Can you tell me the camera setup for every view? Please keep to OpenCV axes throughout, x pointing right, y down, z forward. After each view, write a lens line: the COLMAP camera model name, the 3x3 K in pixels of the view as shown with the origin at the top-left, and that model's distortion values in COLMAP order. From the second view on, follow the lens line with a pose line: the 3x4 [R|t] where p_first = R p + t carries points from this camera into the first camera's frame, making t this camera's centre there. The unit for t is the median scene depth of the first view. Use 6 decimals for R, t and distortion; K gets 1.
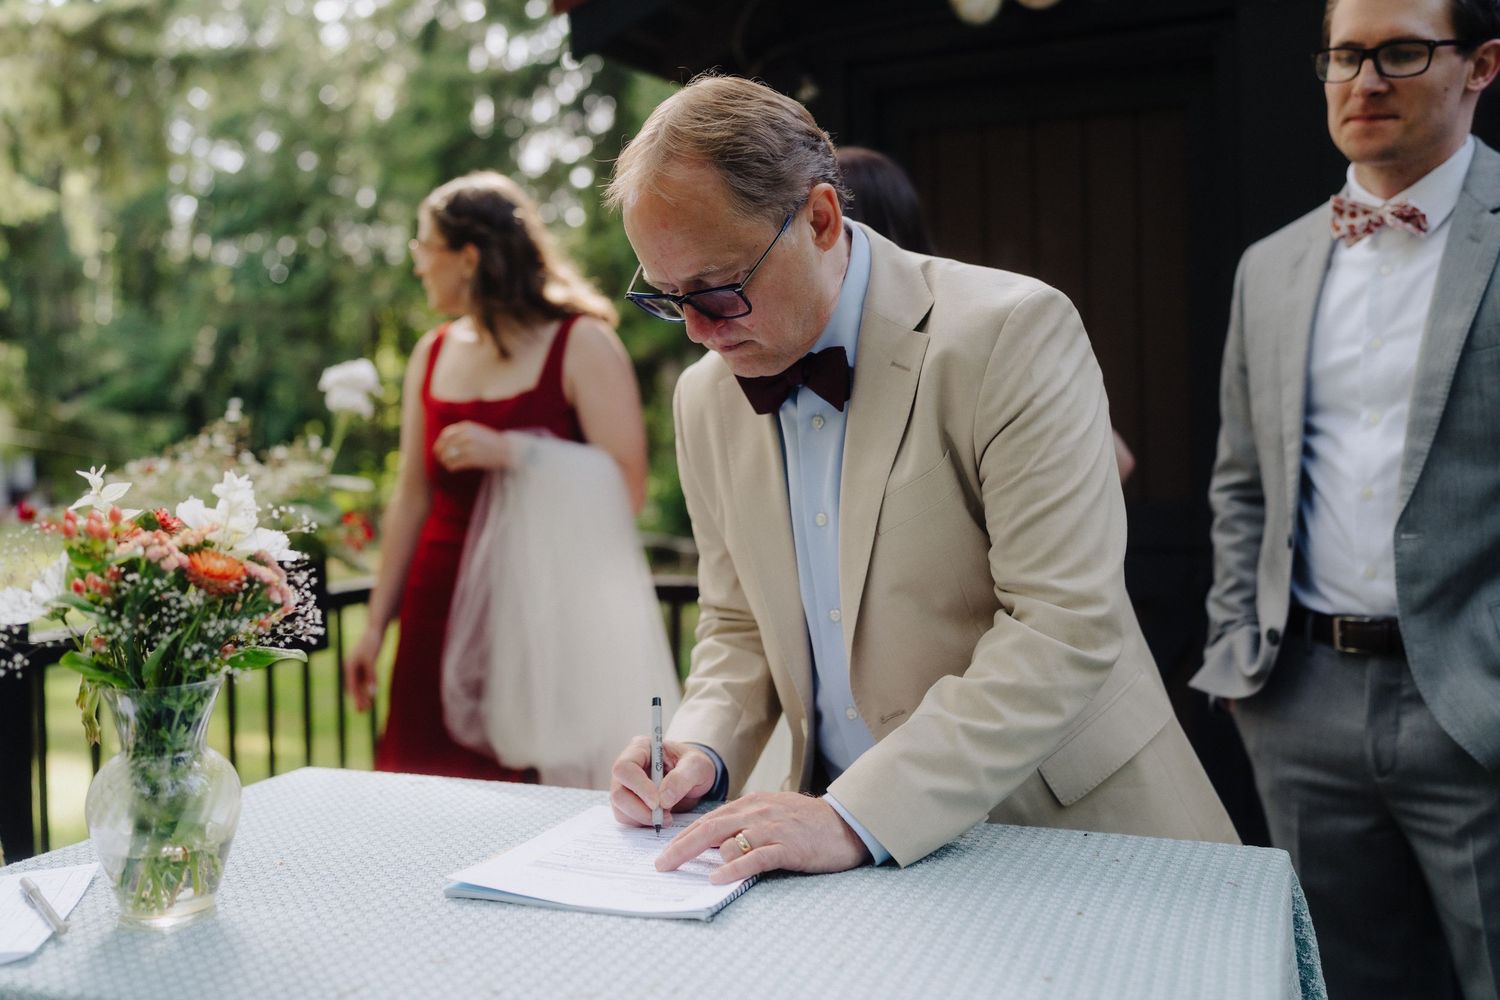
lens RADIAL K [[1498.3, 0, 735.9], [0, 1498.3, 474.7], [0, 0, 1]] dist [0.008844, -0.002257]
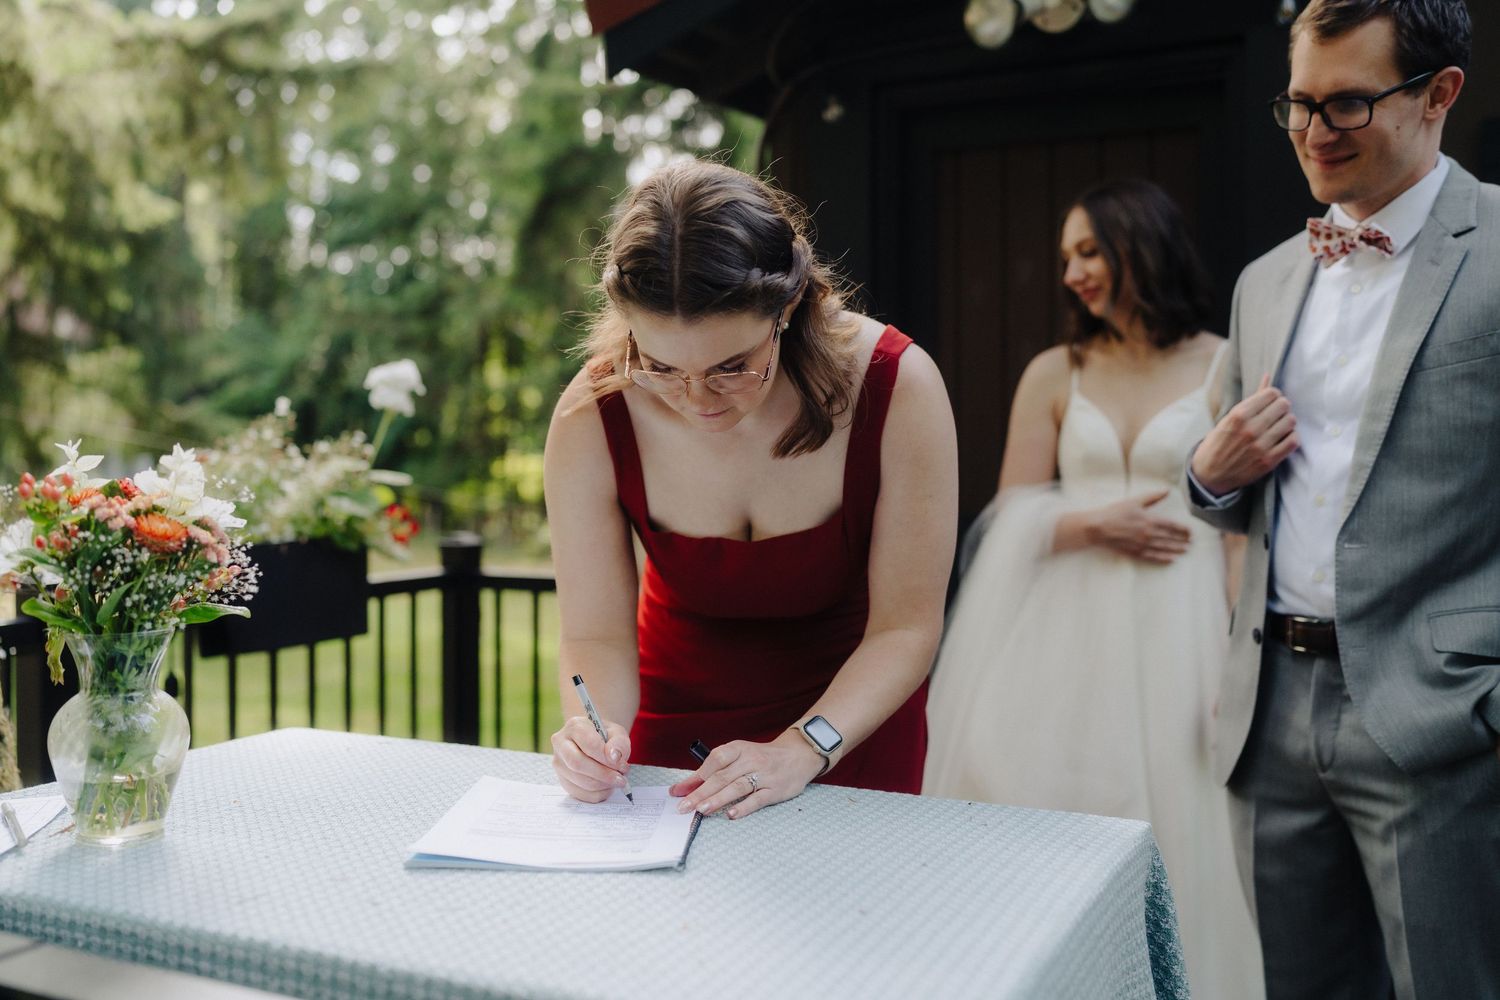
lens RADIAL K [[1489.9, 0, 750.0], [0, 1489.9, 500.0], [0, 0, 1]] dist [0.004885, 0.023209]
pose [[0.997992, 0.024627, -0.058348, 0.090548], [-0.024234, 0.999679, 0.007444, 0.011274], [0.058513, -0.006015, 0.998269, -0.056348]]
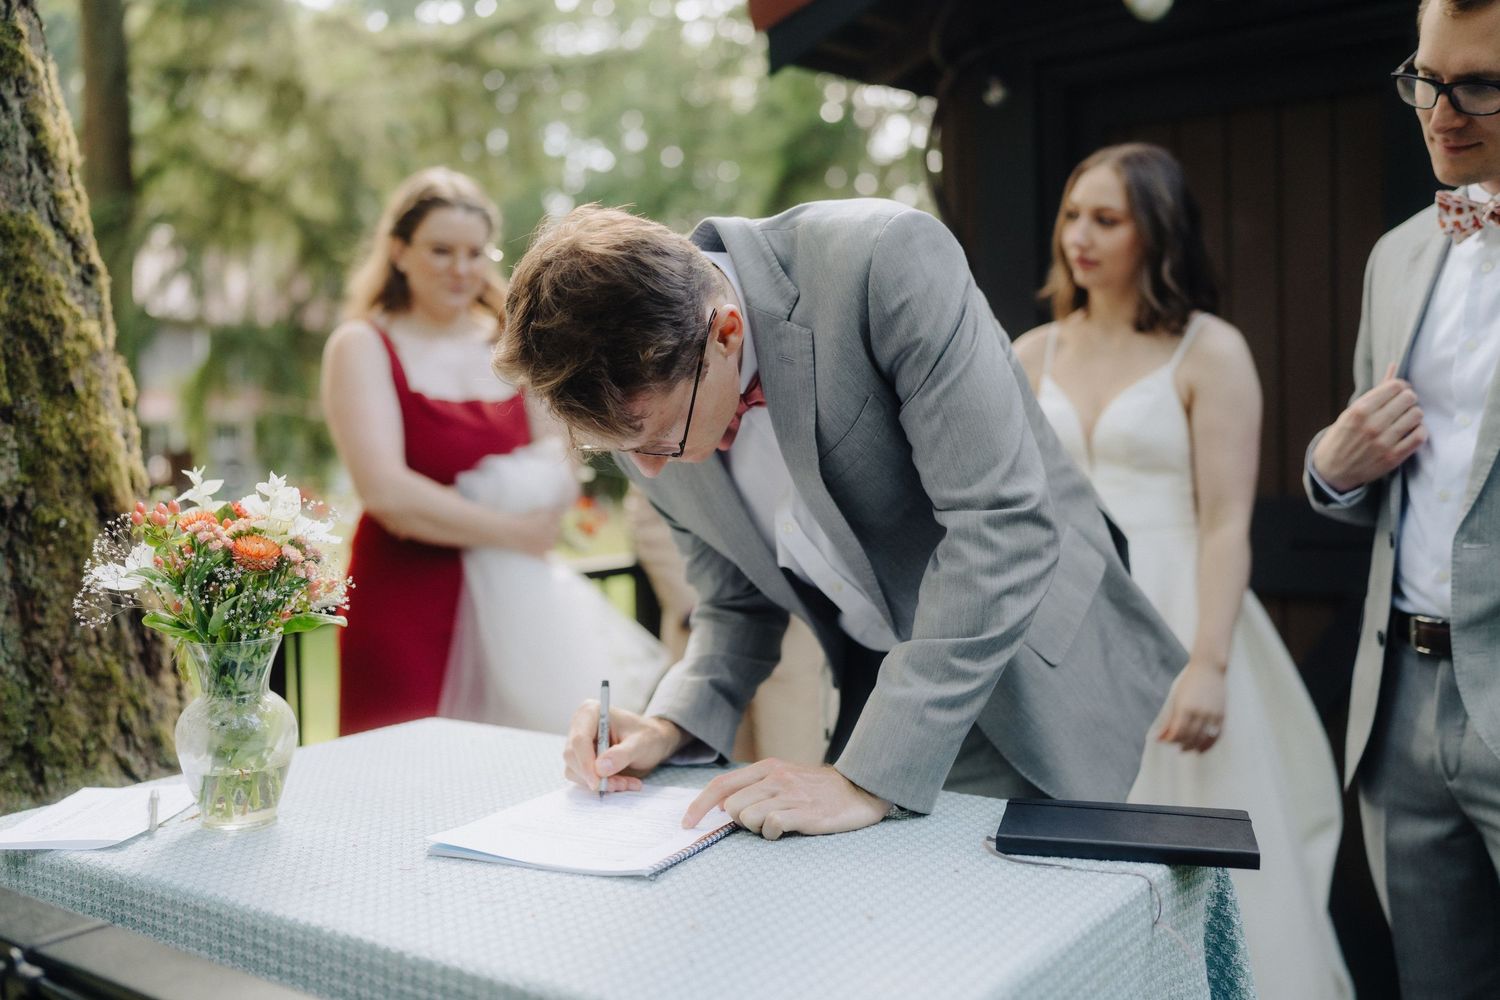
lens RADIAL K [[1492.9, 0, 736.4], [0, 1492.9, 501.5], [0, 0, 1]] dist [0.001753, 0.010757]
pose [[0.971933, 0.010962, -0.235003, 0.186489], [-0.004366, 0.999582, 0.028568, -0.008727], [0.235218, -0.026740, 0.971575, -0.067740]]
